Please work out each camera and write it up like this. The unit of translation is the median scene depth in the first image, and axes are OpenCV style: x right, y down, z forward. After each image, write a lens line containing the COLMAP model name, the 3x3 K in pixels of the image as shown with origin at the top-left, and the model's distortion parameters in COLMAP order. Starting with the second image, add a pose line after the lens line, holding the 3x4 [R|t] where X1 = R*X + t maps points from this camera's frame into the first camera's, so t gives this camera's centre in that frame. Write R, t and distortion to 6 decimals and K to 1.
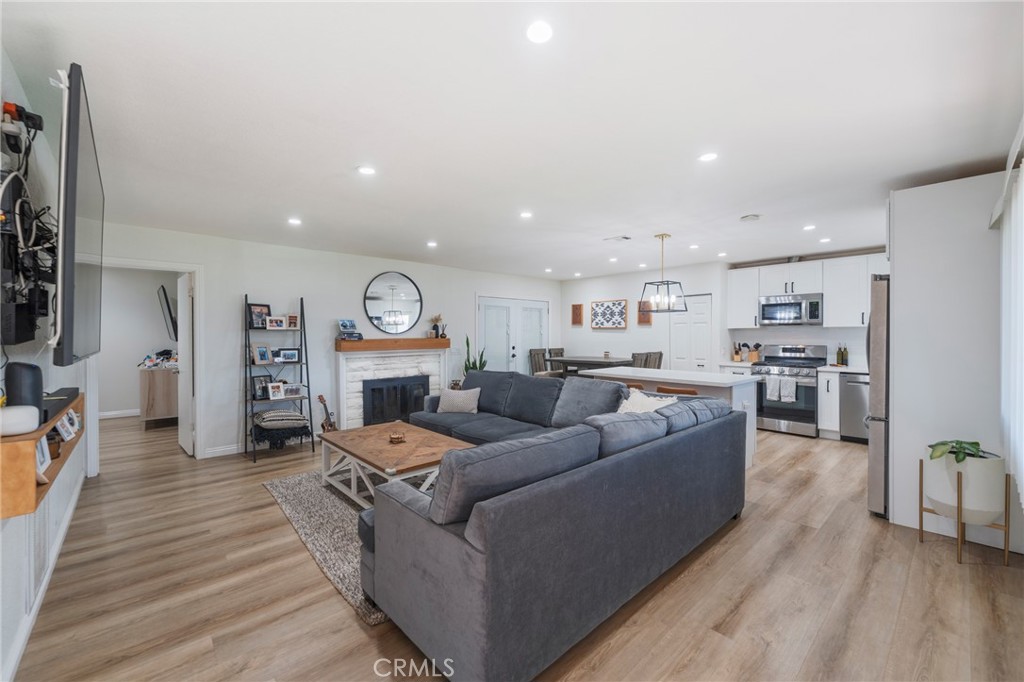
lens RADIAL K [[416.1, 0, 499.7], [0, 416.1, 333.4], [0, 0, 1]] dist [-0.003182, 0.000286]
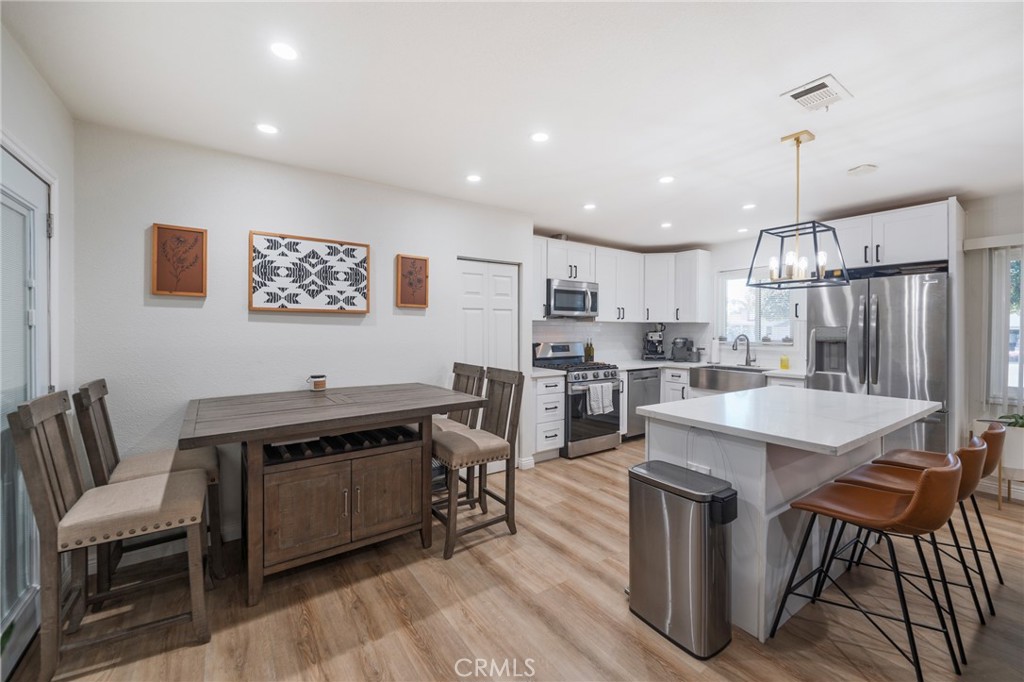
lens RADIAL K [[416.1, 0, 511.6], [0, 416.1, 325.1], [0, 0, 1]] dist [-0.003182, 0.000286]
pose [[0.104927, 0.011410, 0.994414, -0.108795], [-0.004742, 0.999929, -0.010973, 0.003123], [-0.994469, -0.003564, 0.104974, 0.937514]]
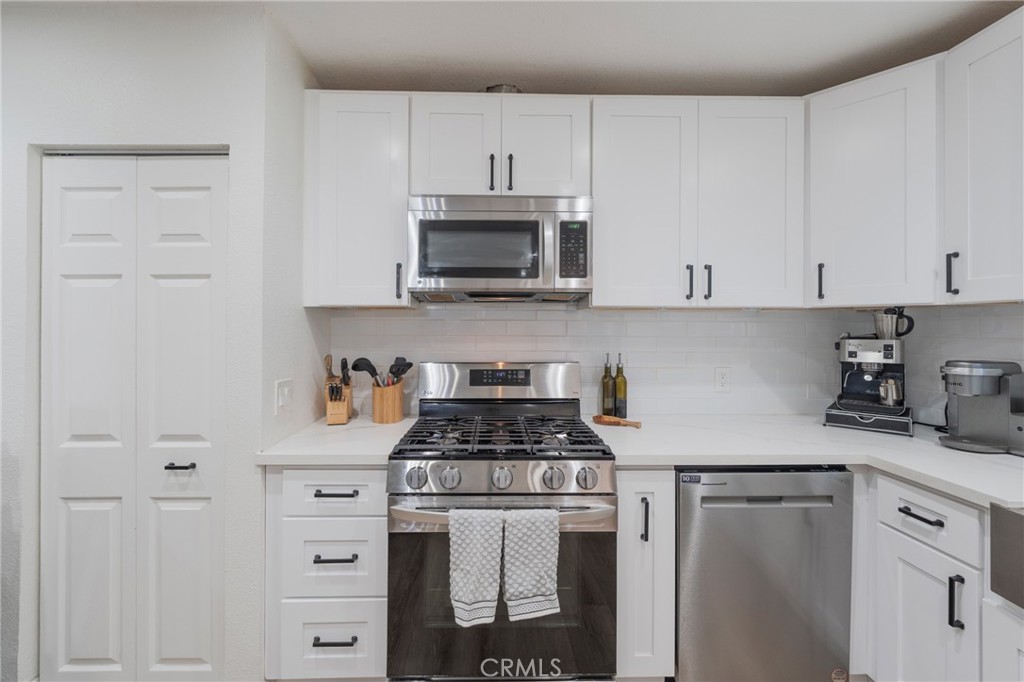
lens RADIAL K [[416.1, 0, 498.4], [0, 416.1, 324.6], [0, 0, 1]] dist [-0.003182, 0.000286]
pose [[0.649866, 0.012258, 0.759950, 0.428252], [-0.005582, 0.999920, -0.011355, 0.002492], [-0.760028, 0.003137, 0.649883, 0.734539]]
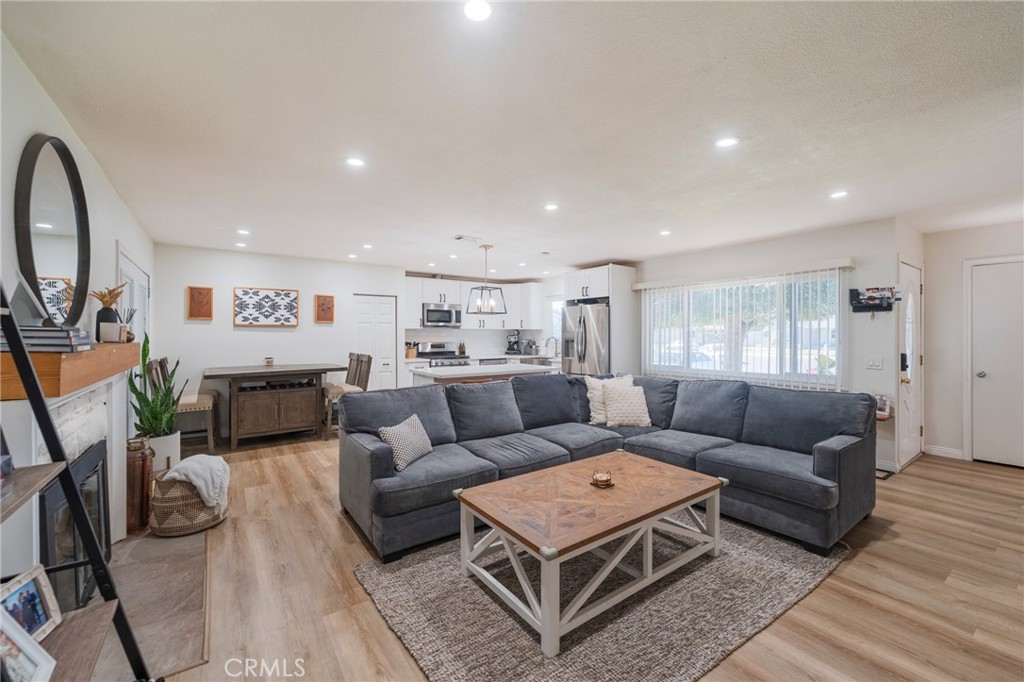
lens RADIAL K [[416.1, 0, 521.7], [0, 416.1, 330.5], [0, 0, 1]] dist [-0.003182, 0.000286]
pose [[0.092670, 0.010227, 0.995644, -0.518292], [-0.001167, 0.999948, -0.010163, 0.003534], [-0.995696, -0.000220, 0.092677, 0.574311]]
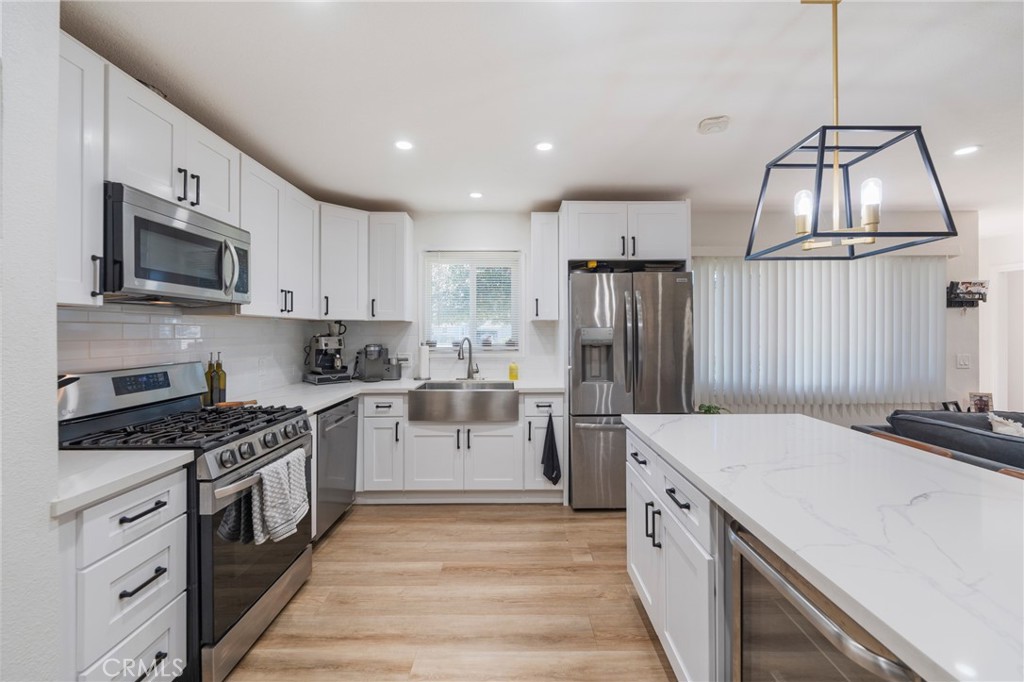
lens RADIAL K [[416.1, 0, 519.5], [0, 416.1, 329.9], [0, 0, 1]] dist [-0.003182, 0.000286]
pose [[-0.762352, 0.005992, 0.647134, 0.268811], [0.002920, 0.999979, -0.005820, 0.002796], [-0.647155, -0.002547, -0.762354, 0.979332]]
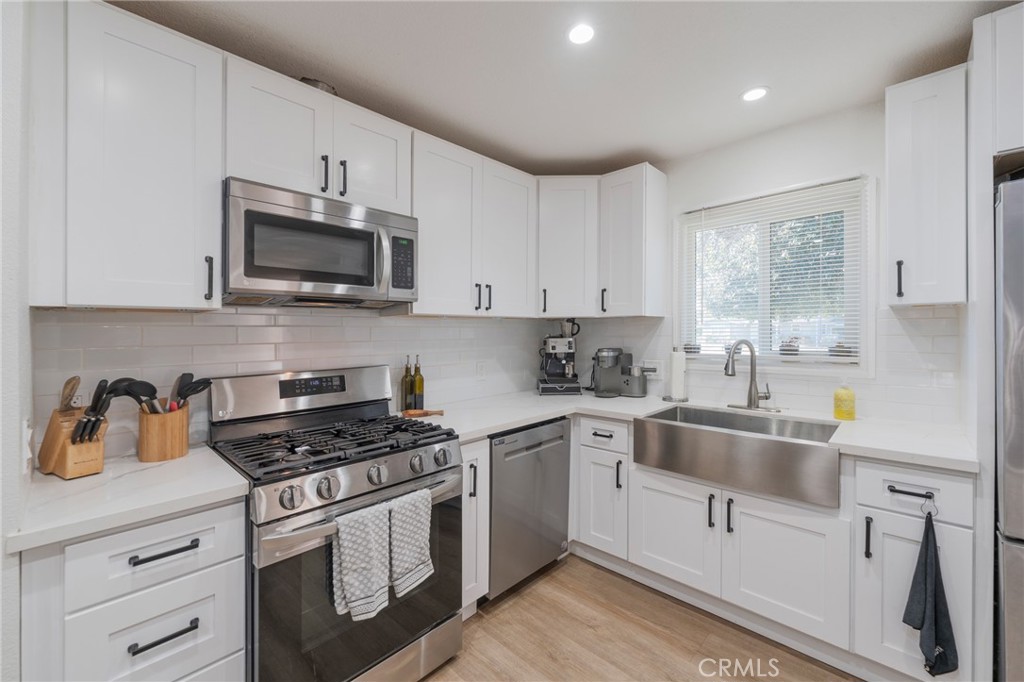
lens RADIAL K [[416.1, 0, 509.4], [0, 416.1, 335.9], [0, 0, 1]] dist [-0.003182, 0.000286]
pose [[-0.077529, -0.005313, 0.996976, 0.361311], [0.010727, 0.999923, 0.006163, 0.002277], [-0.996932, 0.011173, -0.077466, 0.816099]]
